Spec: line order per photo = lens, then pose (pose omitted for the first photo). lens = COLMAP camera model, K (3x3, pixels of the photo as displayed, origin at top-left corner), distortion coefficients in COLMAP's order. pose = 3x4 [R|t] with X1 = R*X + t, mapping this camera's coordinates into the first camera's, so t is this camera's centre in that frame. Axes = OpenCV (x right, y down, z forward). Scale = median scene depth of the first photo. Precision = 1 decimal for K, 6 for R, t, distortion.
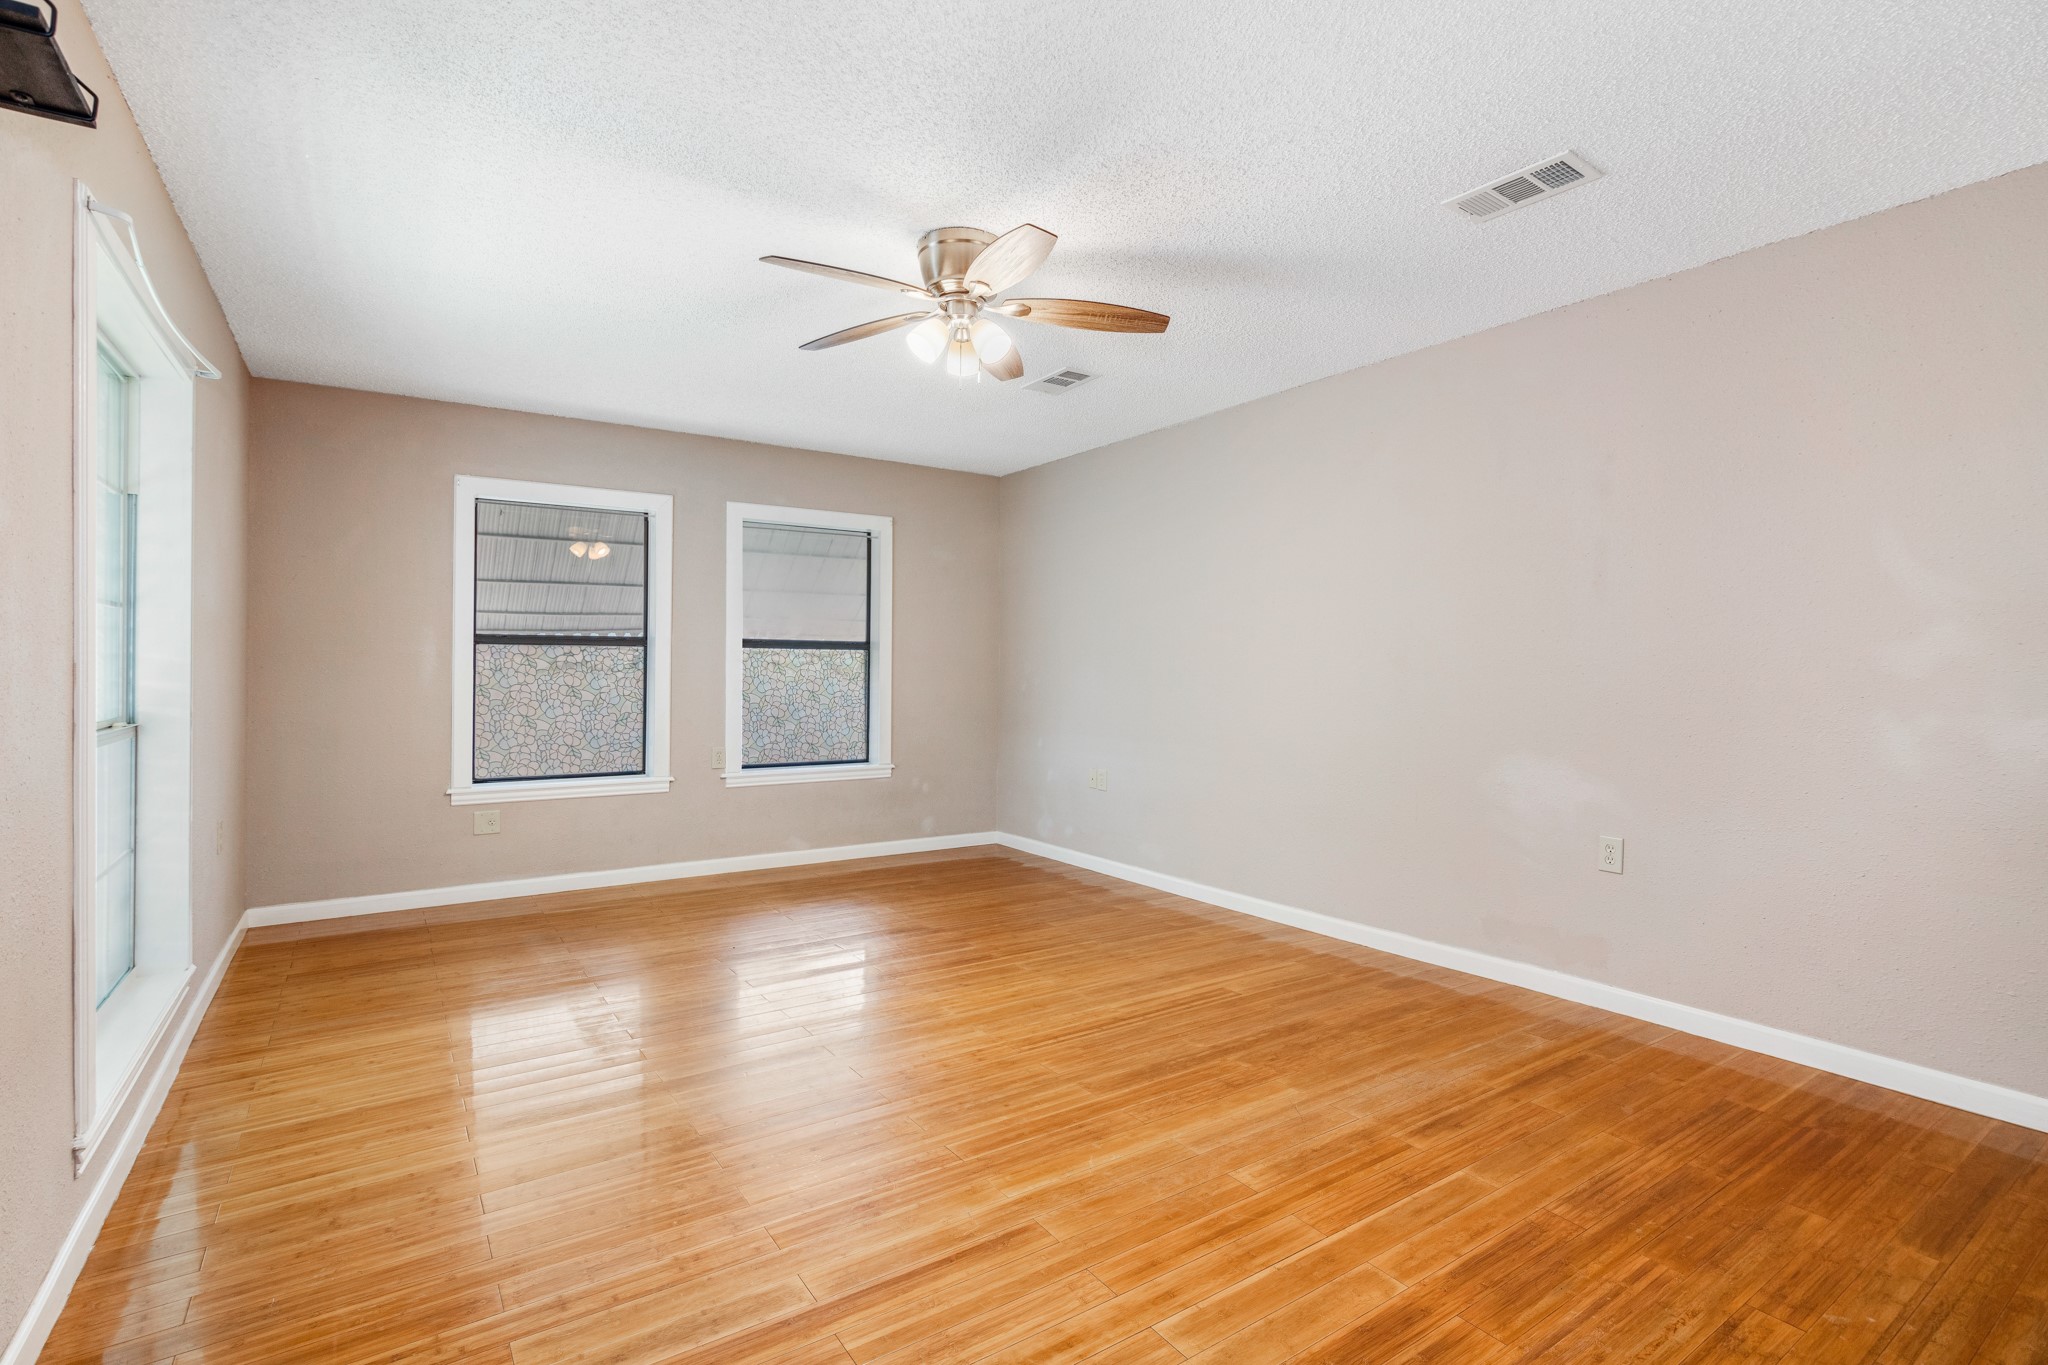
lens RADIAL K [[992.0, 0, 953.4], [0, 992.0, 656.5], [0, 0, 1]] dist [-0.008754, -0.000148]
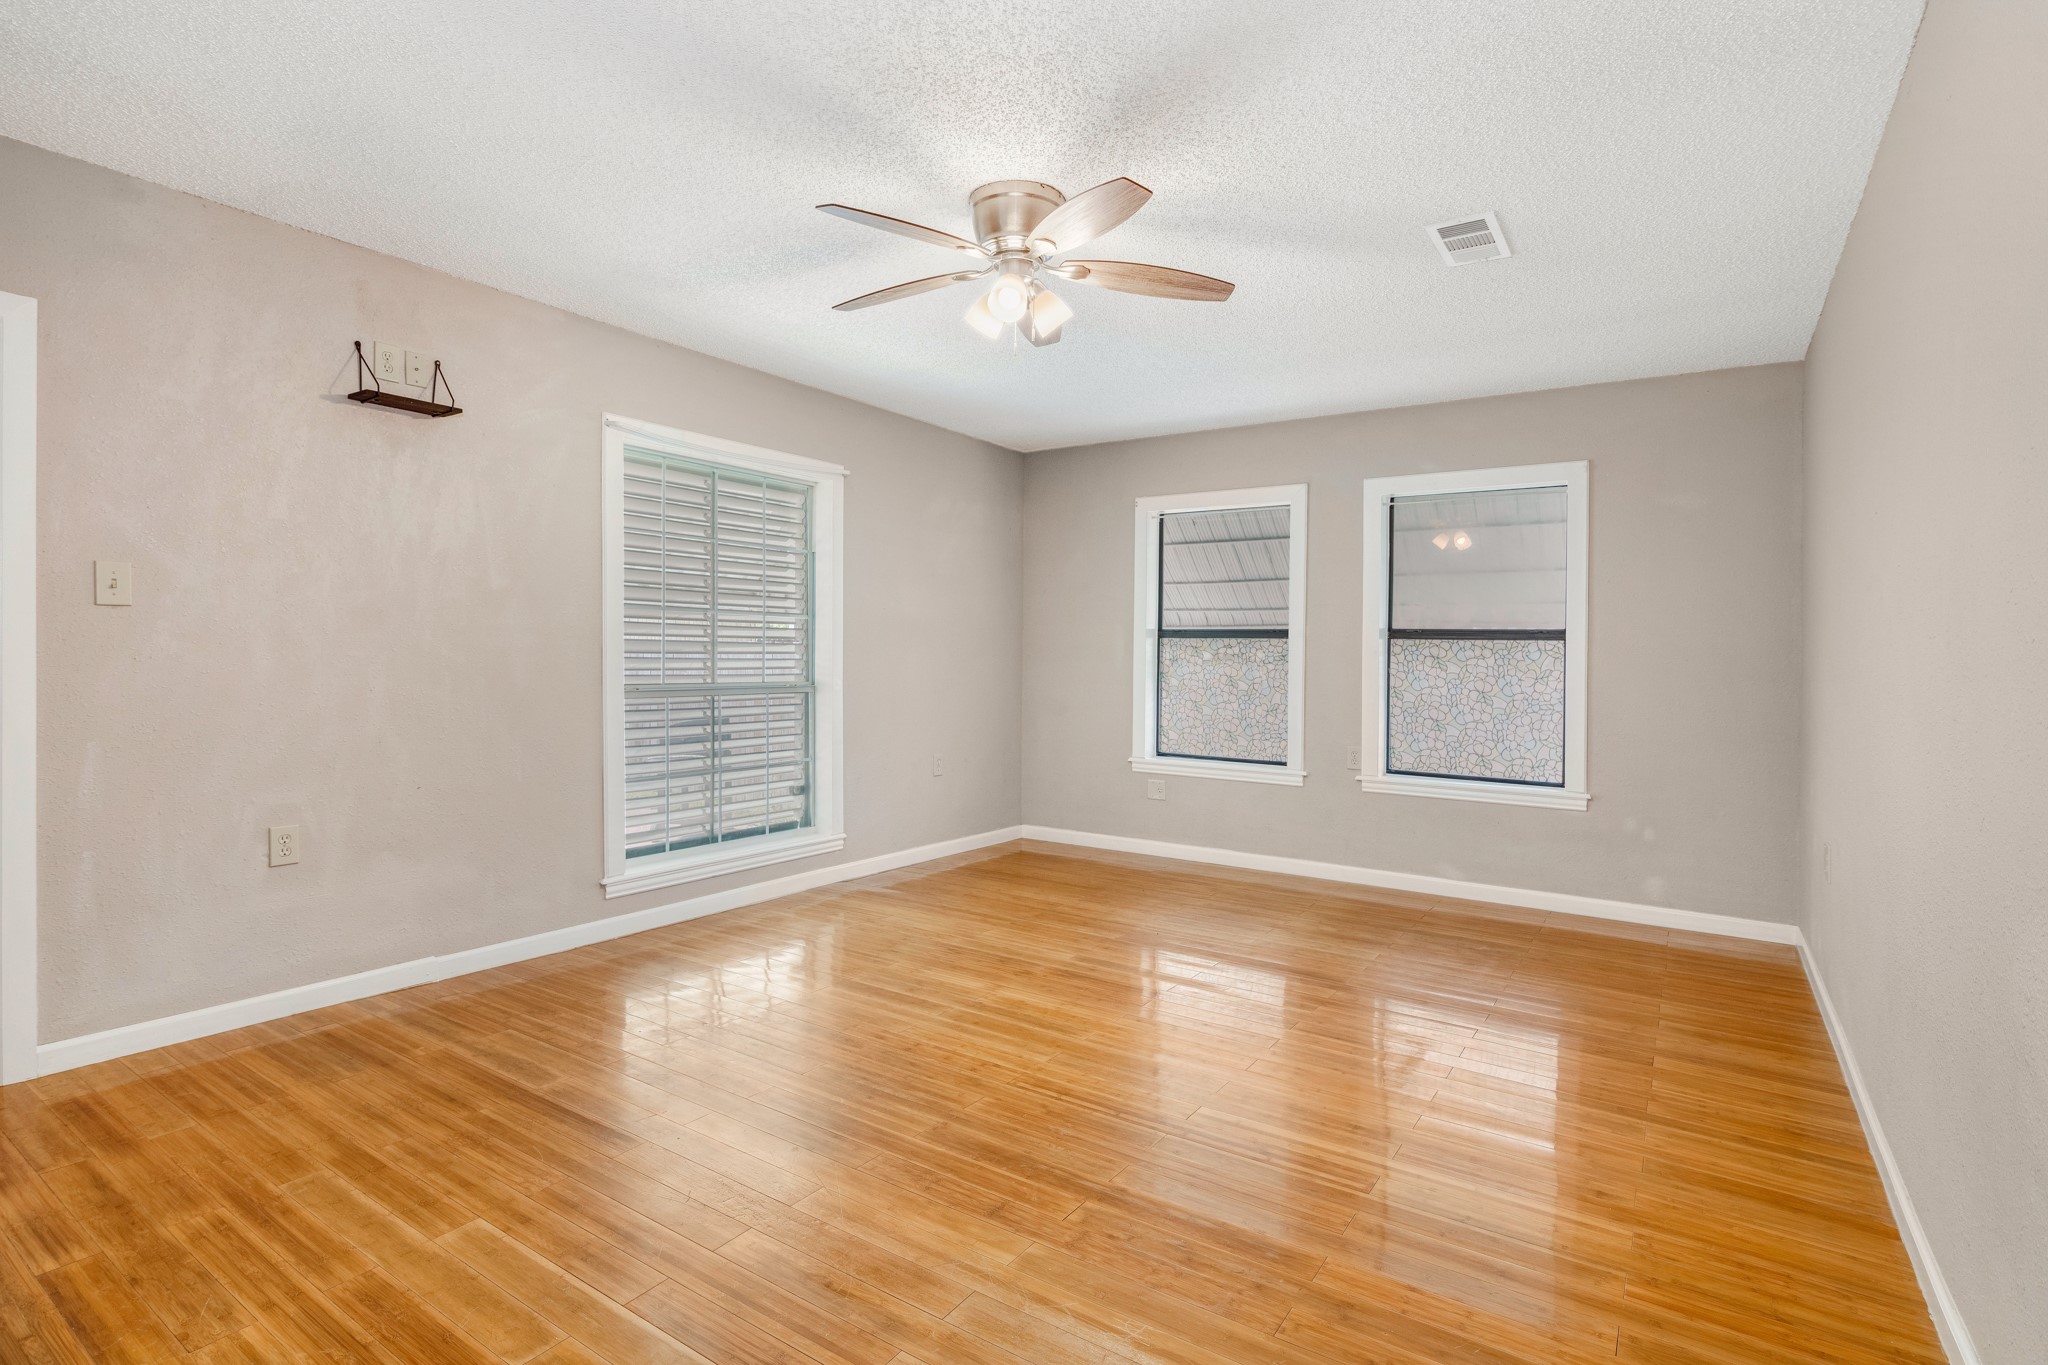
lens RADIAL K [[957.5, 0, 1017.0], [0, 957.5, 667.1], [0, 0, 1]] dist [-0.018737, 0.000425]
pose [[0.412136, 0.016300, -0.910976, 0.477664], [-0.005962, 0.999867, 0.015193, 0.005714], [0.911103, -0.000831, 0.412178, 0.367314]]
